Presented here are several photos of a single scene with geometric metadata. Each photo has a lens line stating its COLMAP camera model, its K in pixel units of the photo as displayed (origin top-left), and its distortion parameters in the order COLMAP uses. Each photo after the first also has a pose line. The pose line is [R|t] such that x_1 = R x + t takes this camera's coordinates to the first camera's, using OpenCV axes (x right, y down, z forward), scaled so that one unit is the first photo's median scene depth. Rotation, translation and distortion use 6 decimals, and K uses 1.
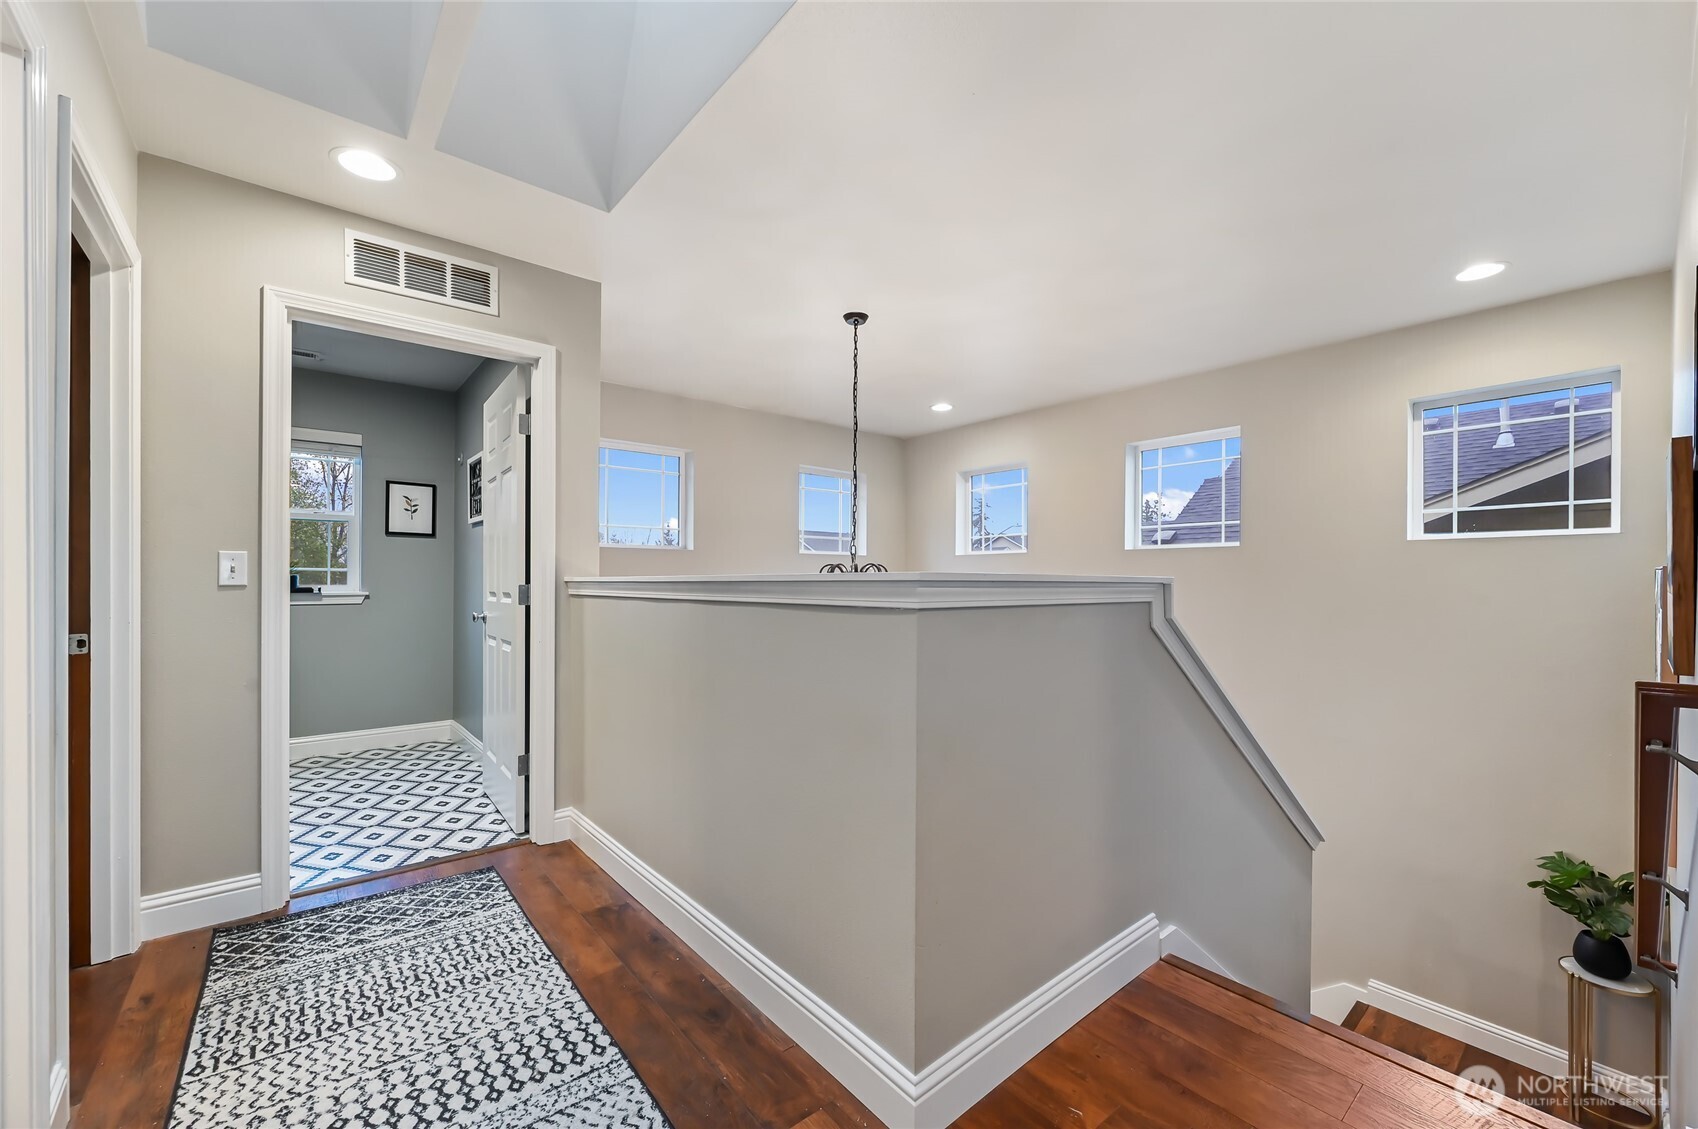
lens RADIAL K [[672.2, 0, 862.8], [0, 672.2, 576.8], [0, 0, 1]] dist [-0.001260, -0.000078]
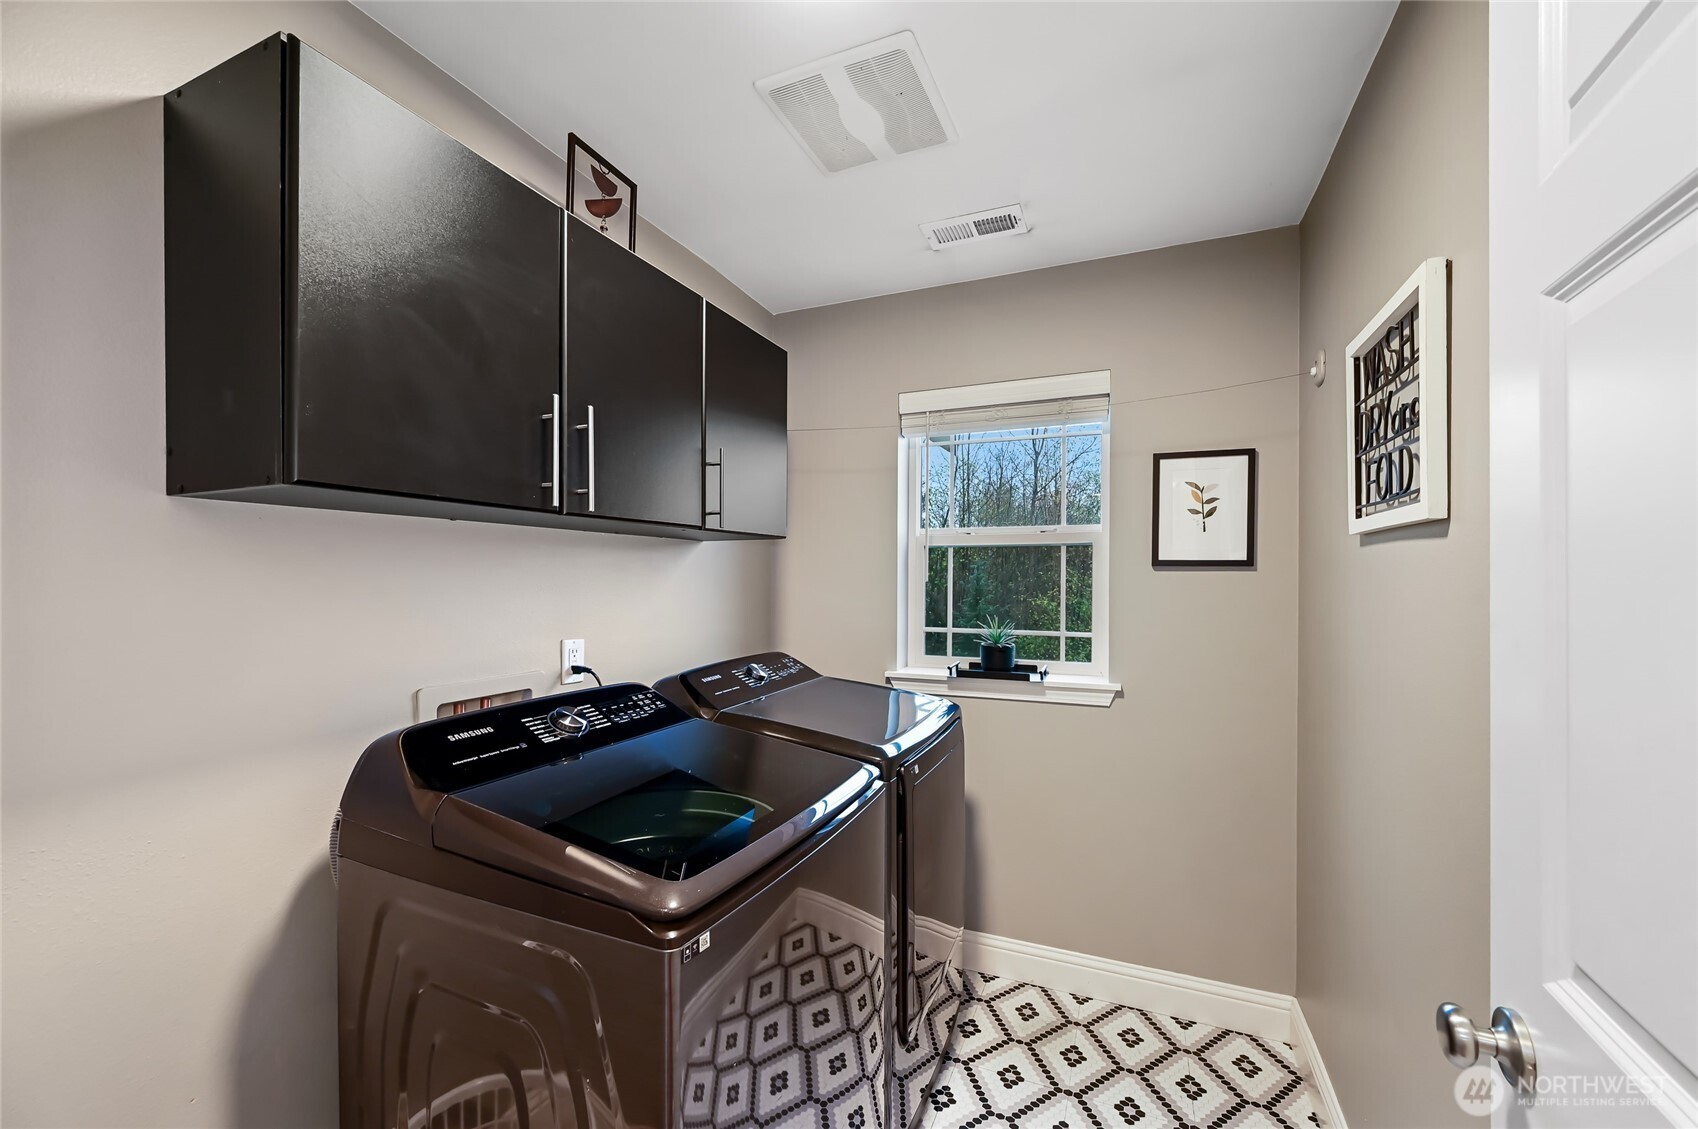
lens RADIAL K [[672.2, 0, 856.8], [0, 672.2, 578.9], [0, 0, 1]] dist [-0.001260, -0.000078]
pose [[0.452479, -0.000277, -0.891775, -0.378971], [-0.004008, 0.999989, -0.002344, -0.052501], [0.891766, 0.004635, 0.452473, 0.596131]]
